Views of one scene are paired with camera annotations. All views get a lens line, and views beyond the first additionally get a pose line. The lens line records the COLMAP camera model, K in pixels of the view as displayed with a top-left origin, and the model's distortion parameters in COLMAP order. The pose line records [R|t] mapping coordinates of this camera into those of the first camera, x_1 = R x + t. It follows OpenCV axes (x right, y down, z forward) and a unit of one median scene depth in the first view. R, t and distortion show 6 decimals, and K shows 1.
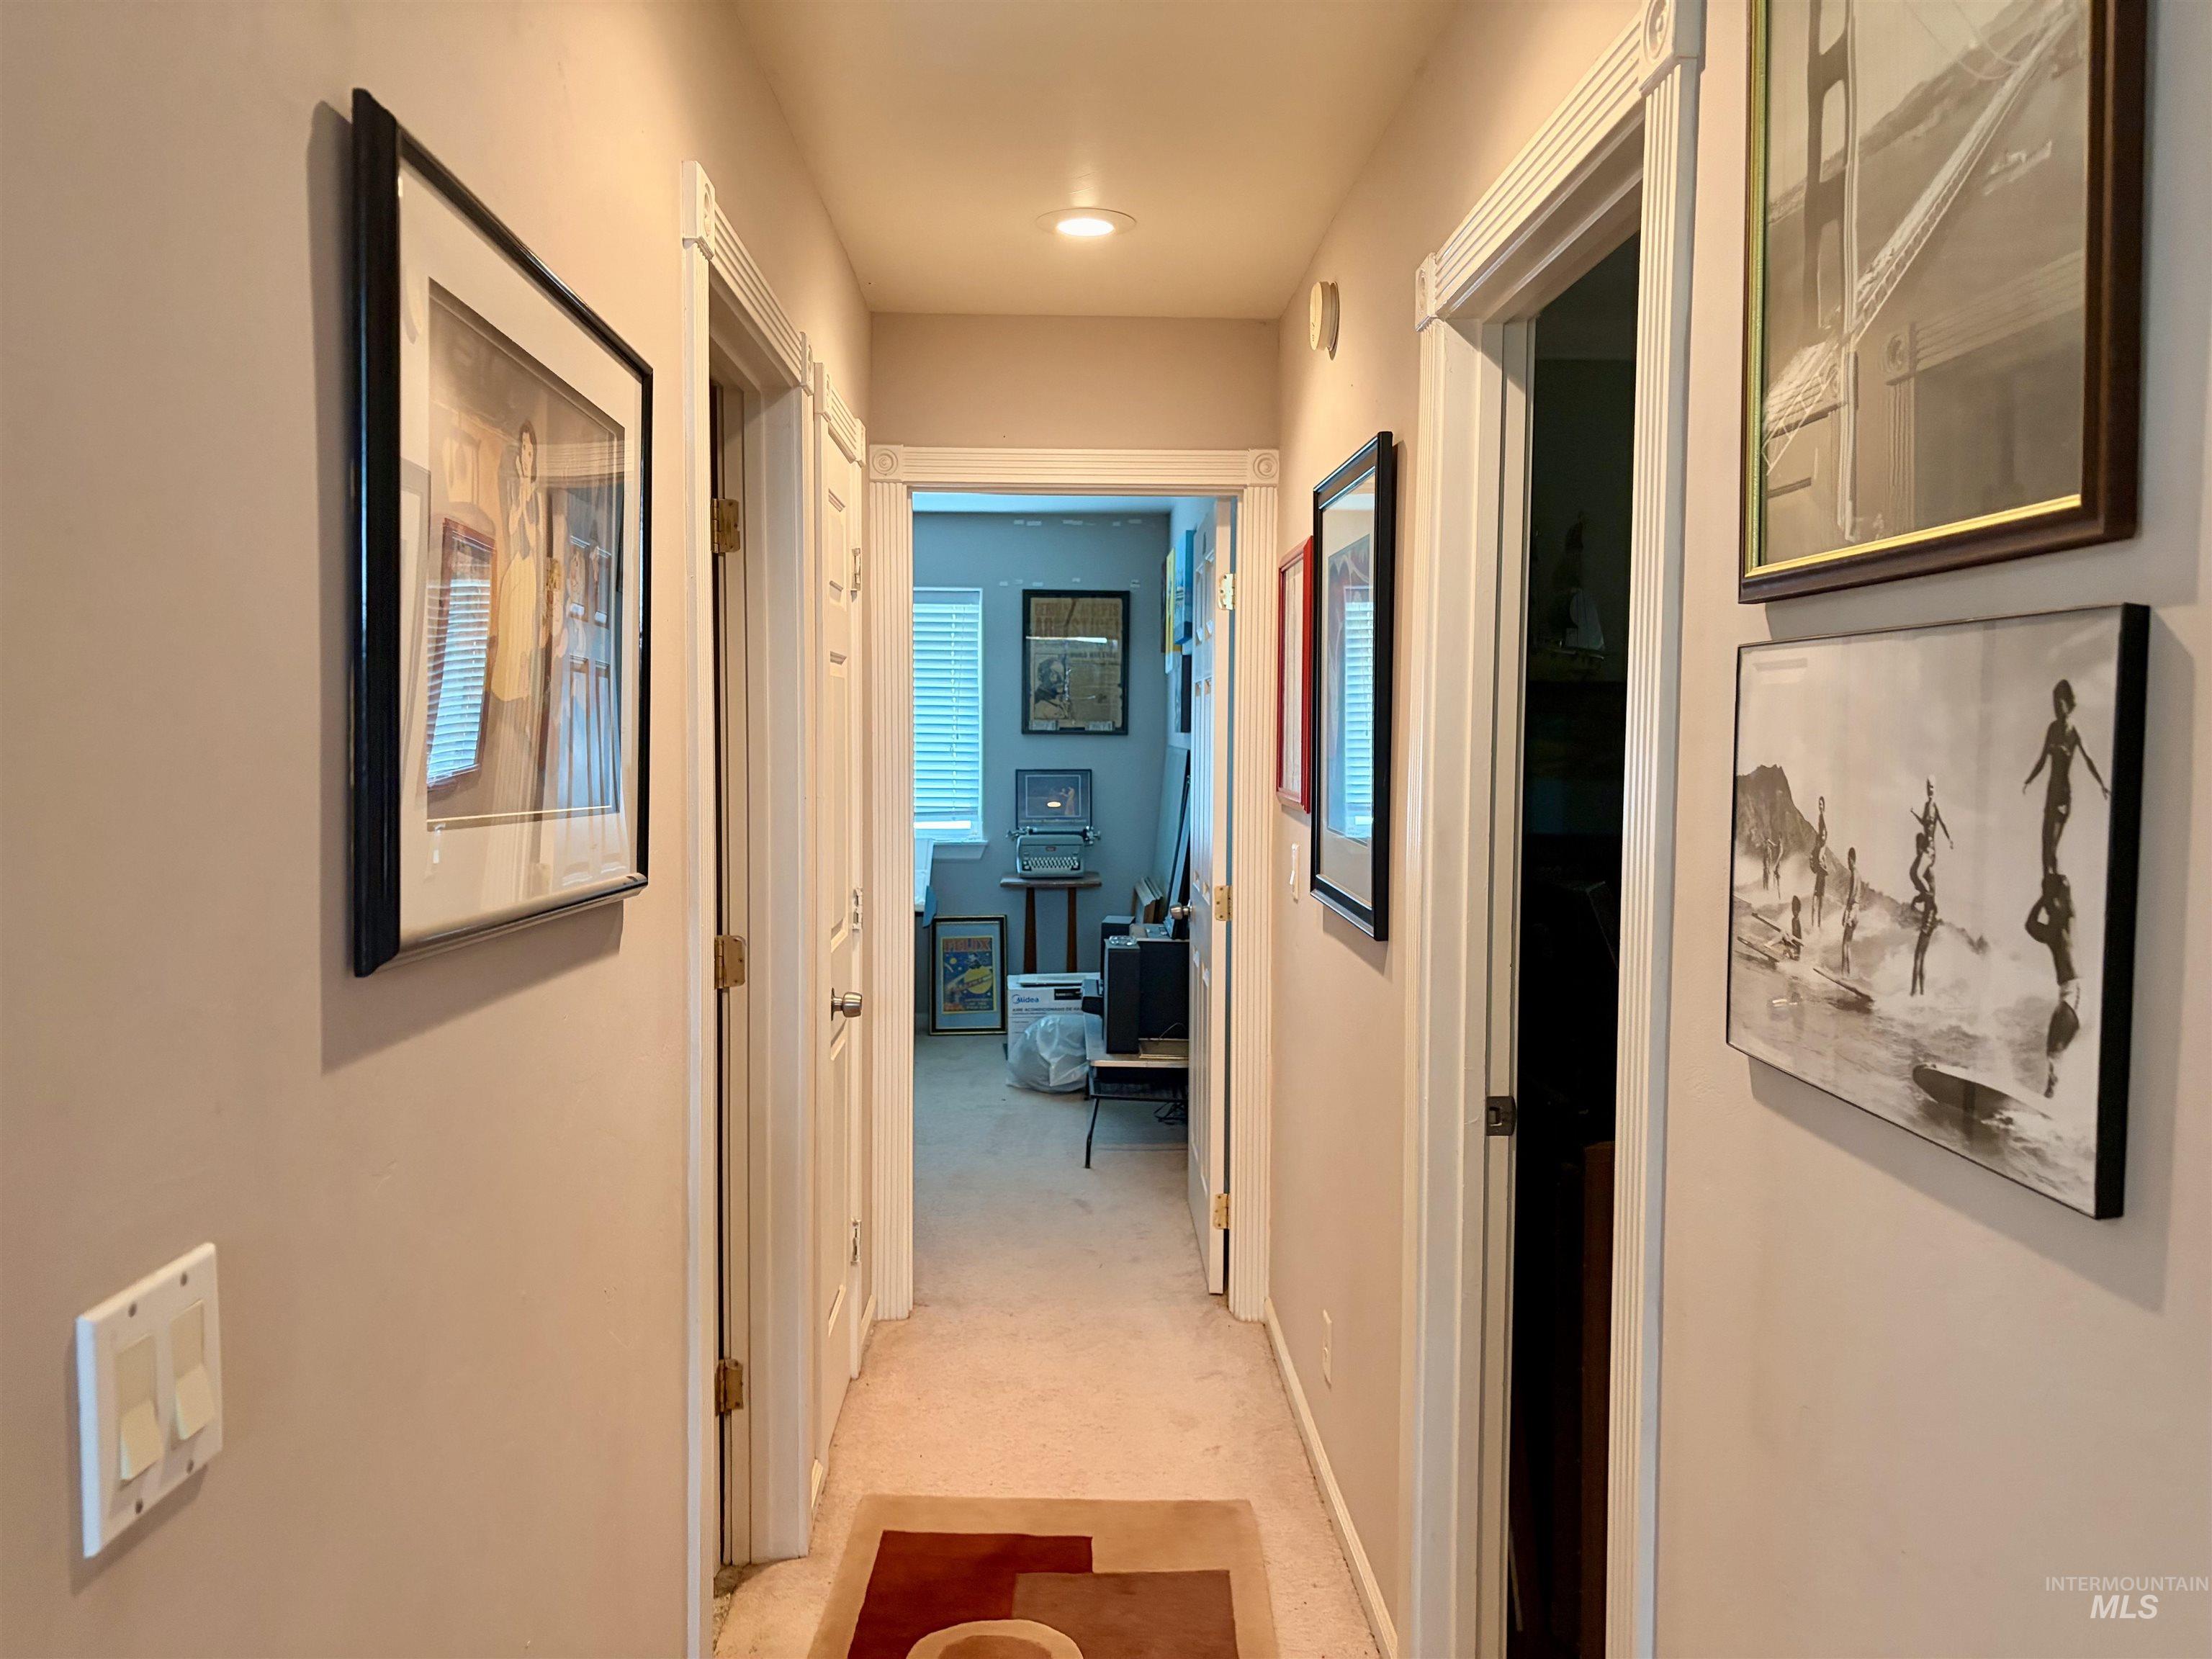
lens RADIAL K [[1650.8, 0, 1106.0], [0, 1650.8, 829.5], [0, 0, 1]] dist [0.086917, -0.091984]
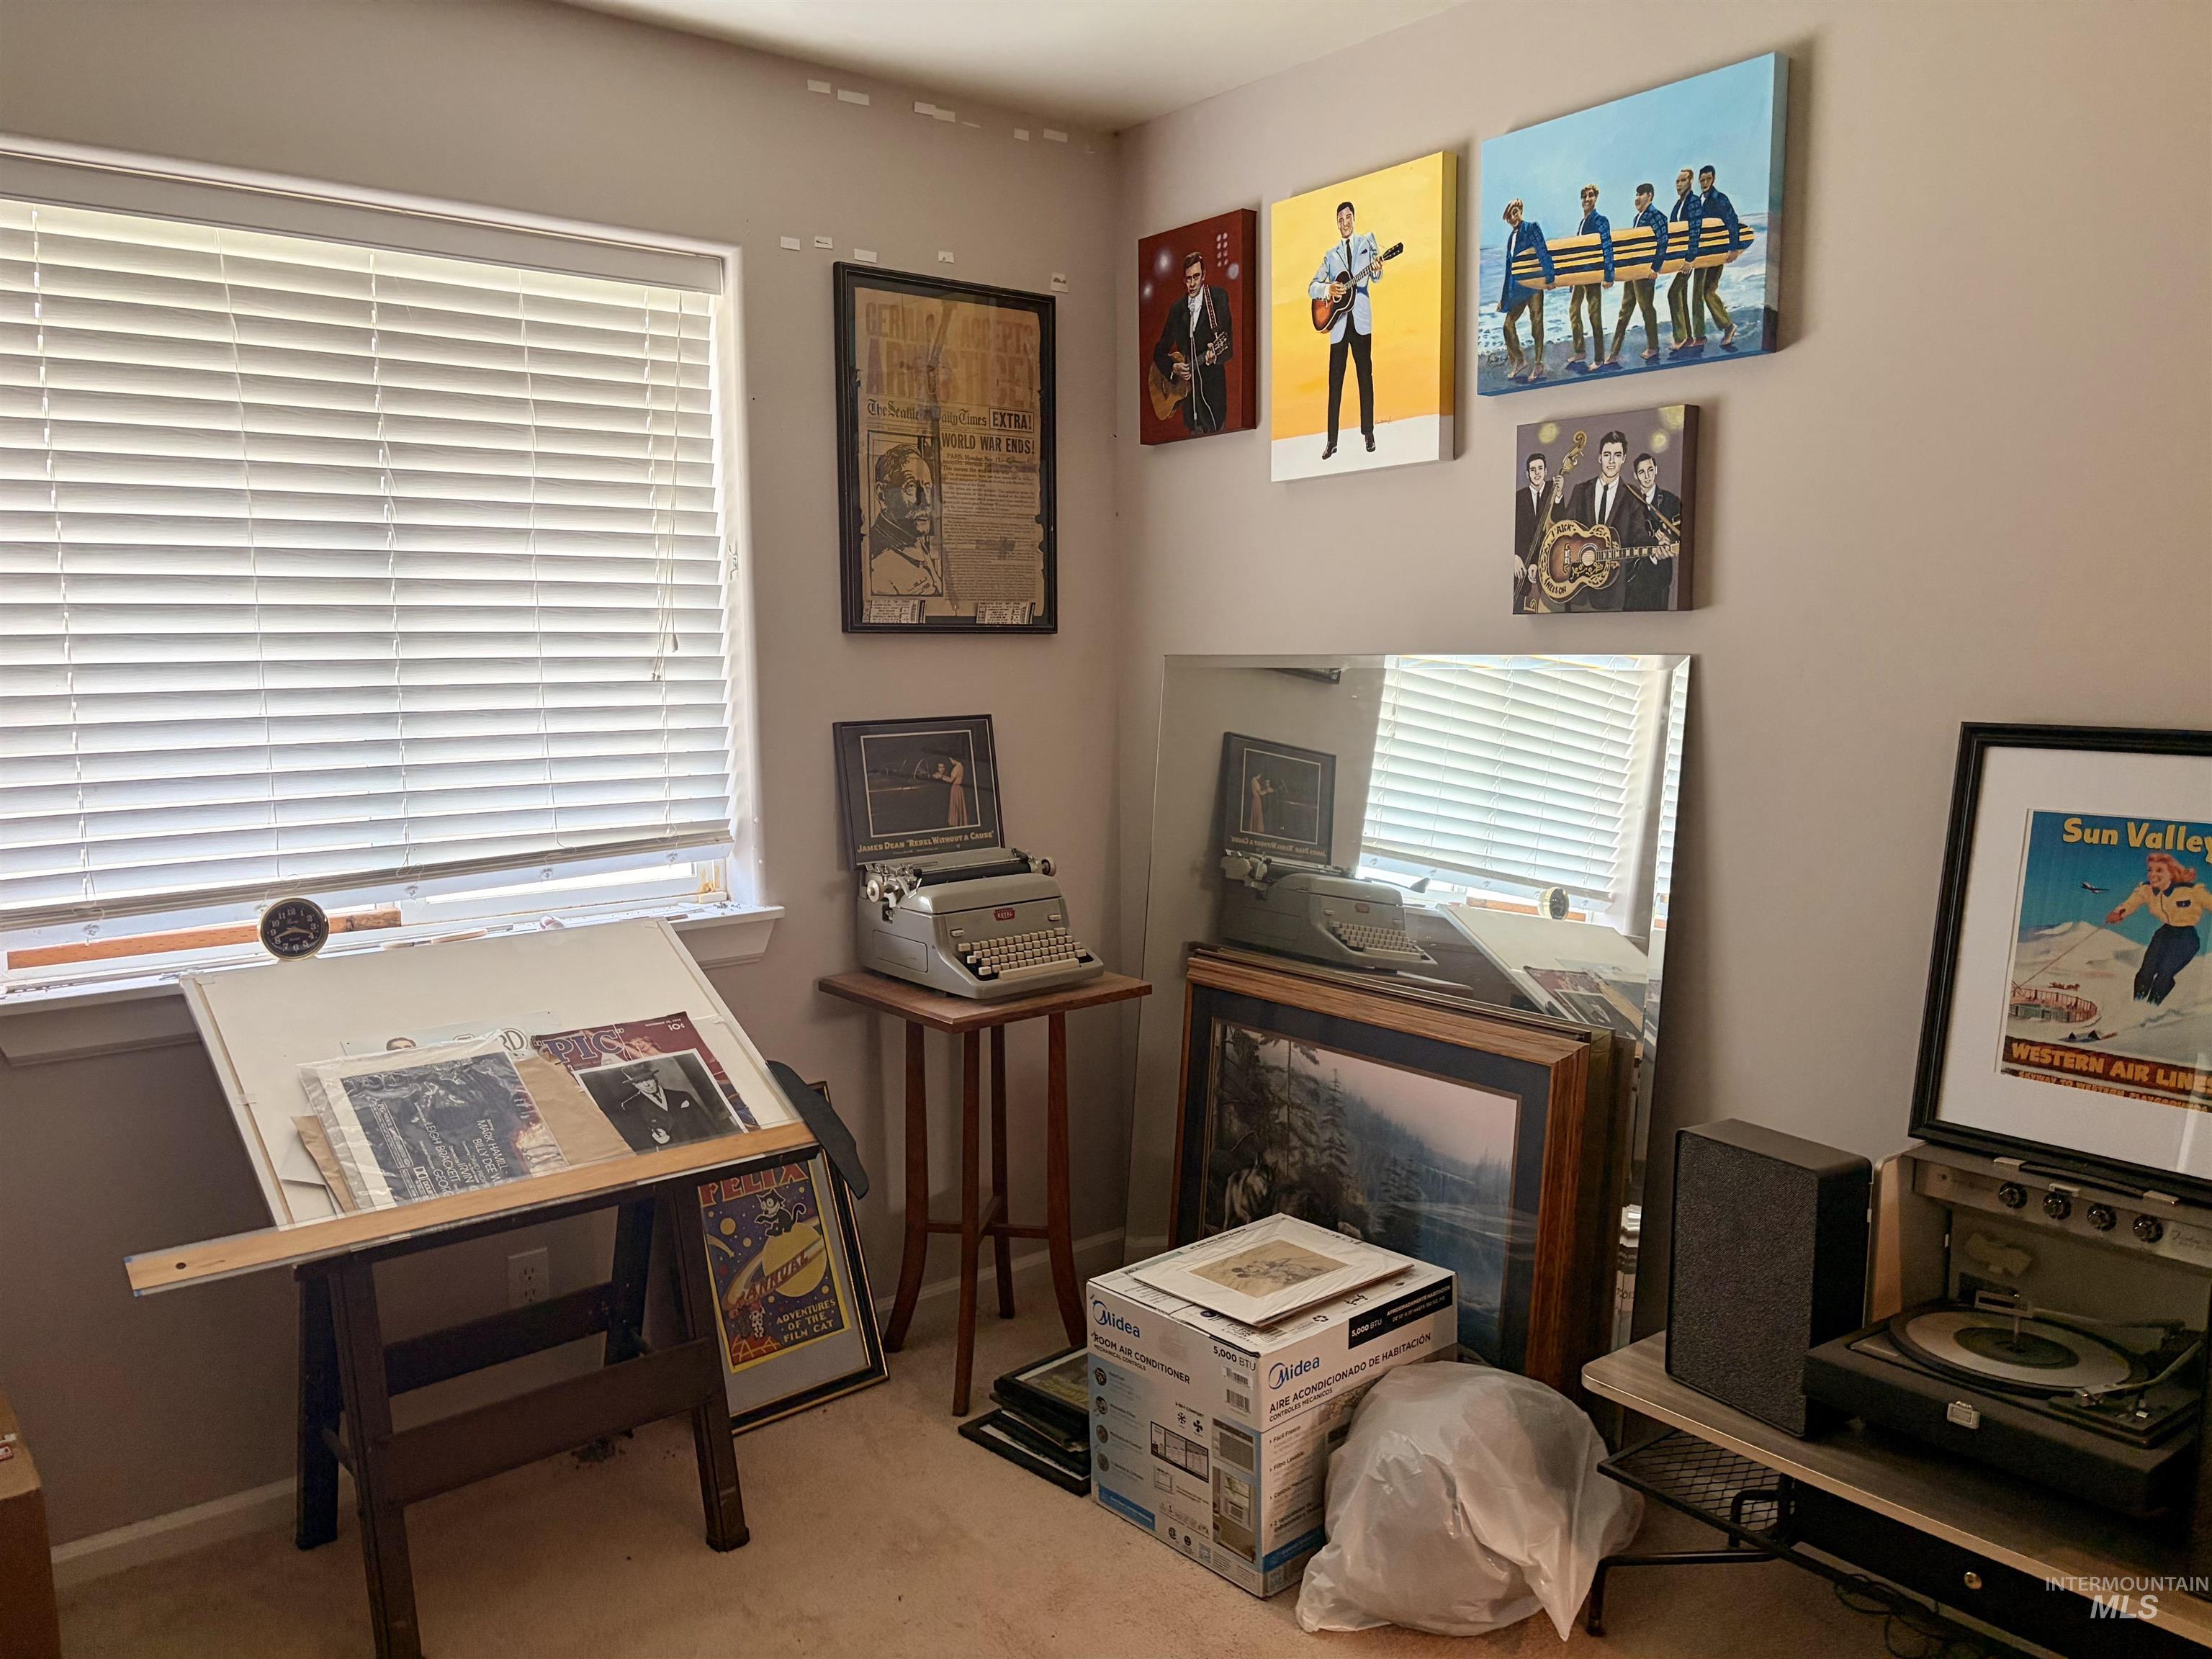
lens RADIAL K [[1646.1, 0, 1052.9], [0, 1646.1, 843.3], [0, 0, 1]] dist [-0.000594, -0.000338]
pose [[0.804237, -0.084553, 0.588264, -0.249886], [0.050750, 0.995983, 0.073773, -0.034015], [-0.592138, -0.029476, 0.805297, 0.647689]]
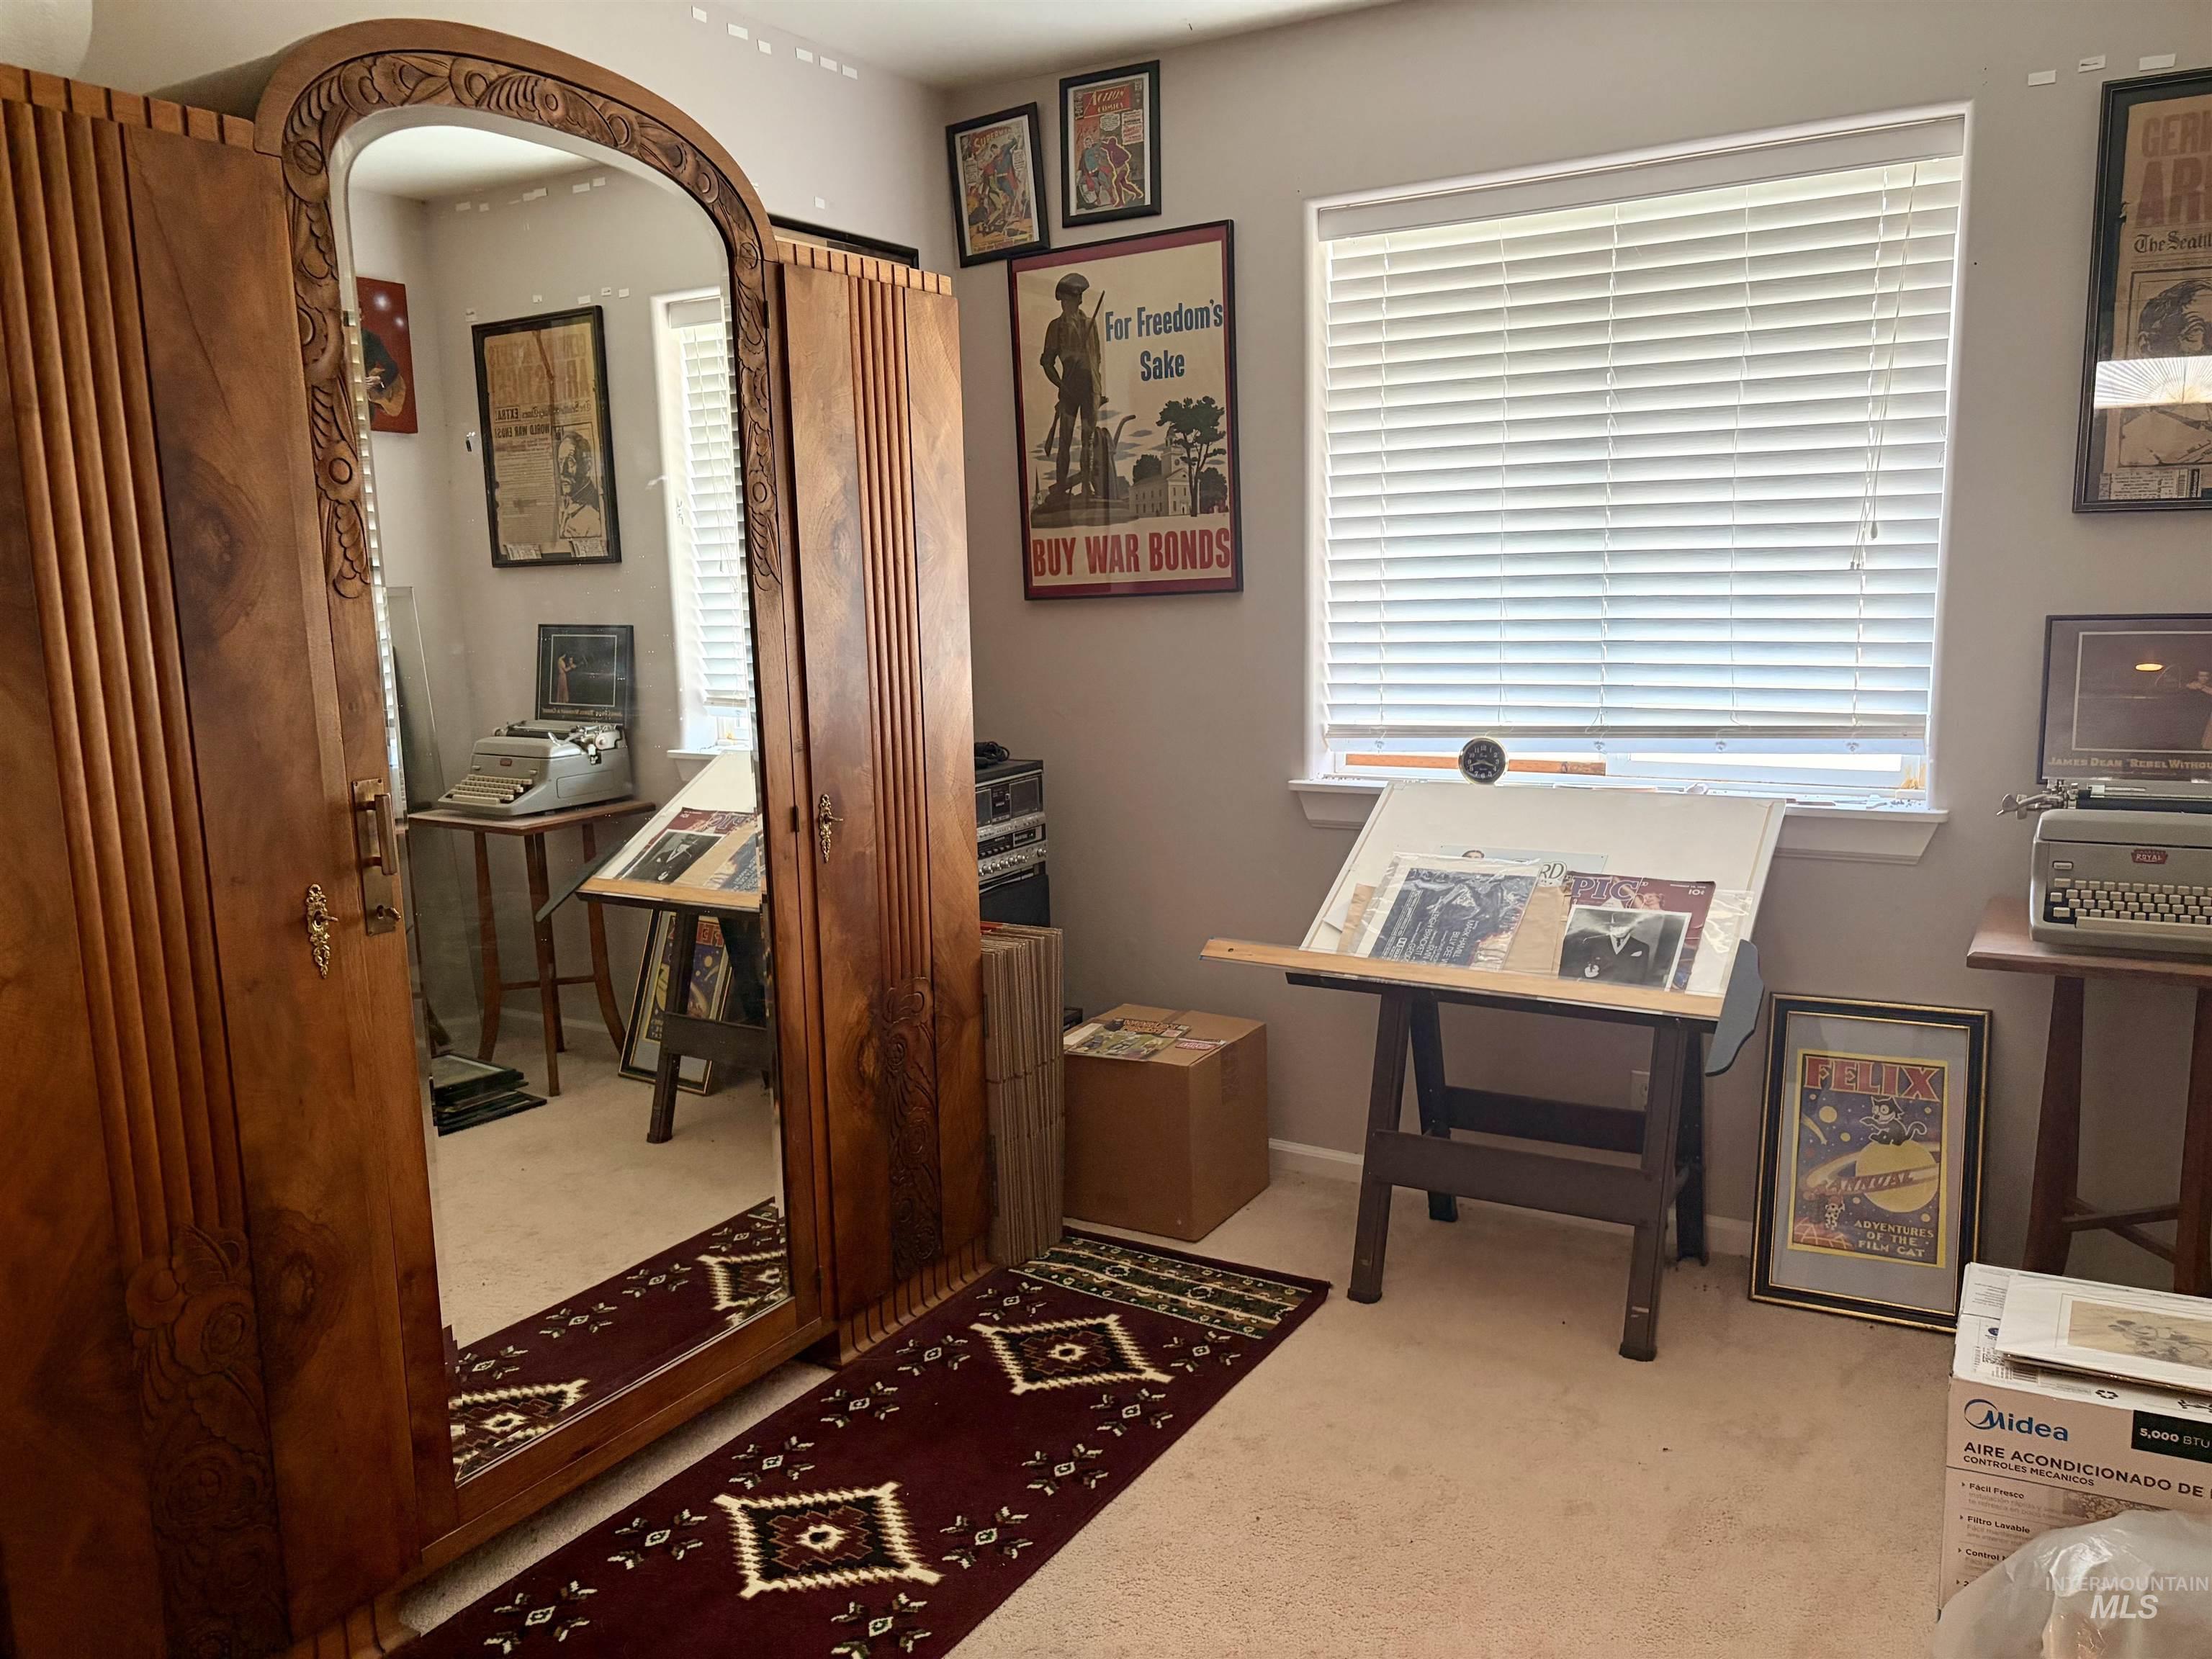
lens RADIAL K [[1650.8, 0, 1106.0], [0, 1650.8, 829.5], [0, 0, 1]] dist [0.086917, -0.091984]
pose [[0.841025, 0.060294, -0.537626, -0.027377], [-0.004765, 0.994557, 0.104086, -0.027506], [0.540975, -0.084977, 0.836735, 0.583130]]
